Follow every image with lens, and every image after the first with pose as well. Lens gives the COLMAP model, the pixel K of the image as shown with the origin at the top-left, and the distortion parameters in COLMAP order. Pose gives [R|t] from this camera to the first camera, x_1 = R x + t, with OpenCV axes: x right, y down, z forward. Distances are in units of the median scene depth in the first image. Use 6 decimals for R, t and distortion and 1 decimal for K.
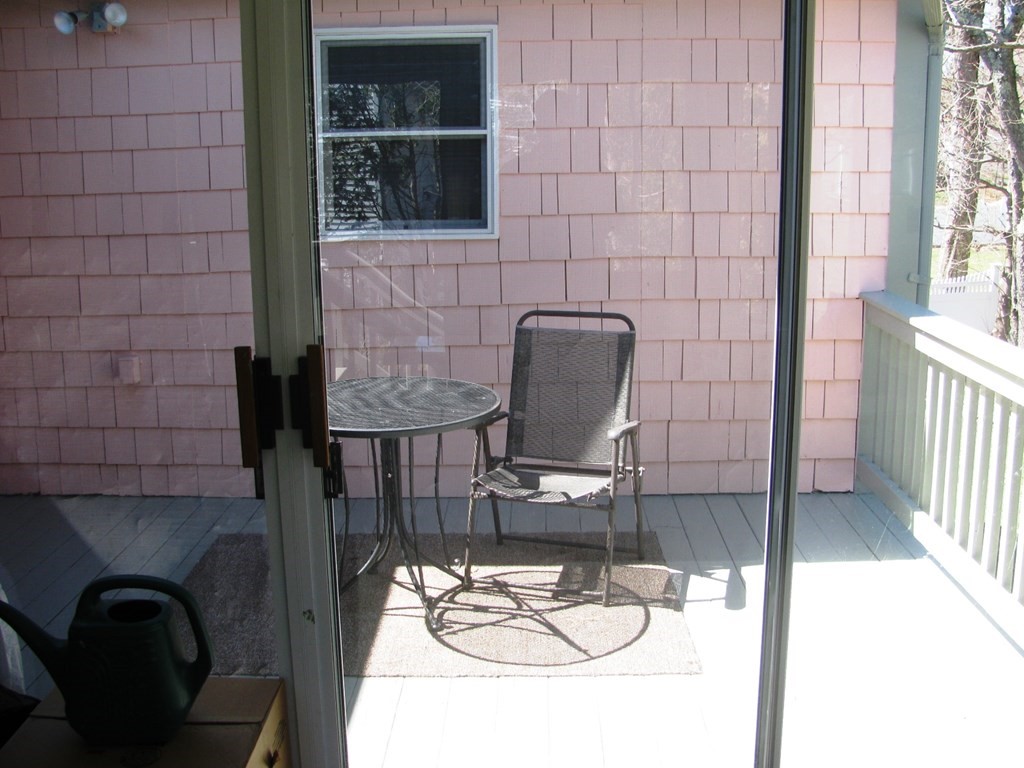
lens RADIAL K [[1057.7, 0, 512.5], [0, 1057.7, 386.4], [0, 0, 1]] dist [-0.119975, 0.000000]
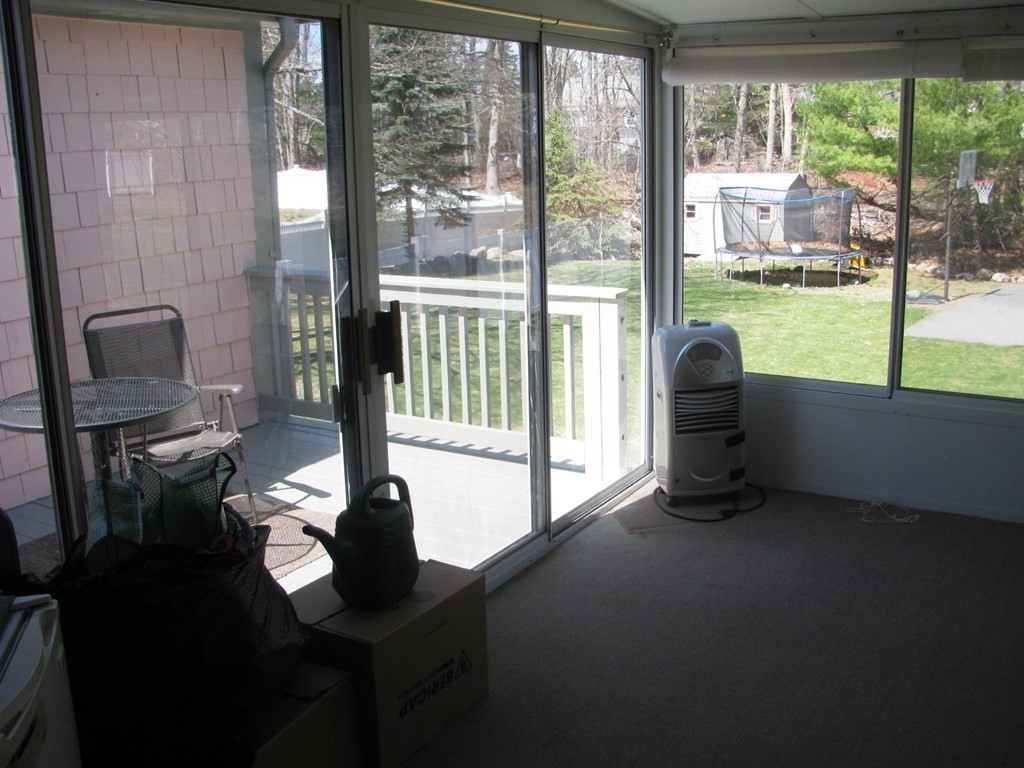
lens RADIAL K [[1057.7, 0, 513.6], [0, 1057.7, 381.6], [0, 0, 1]] dist [-0.119975, 0.000000]
pose [[0.501084, -0.198239, 0.842387, -0.733817], [0.208458, 0.972396, 0.104835, -0.025000], [-0.839917, 0.123071, 0.528577, 0.042385]]
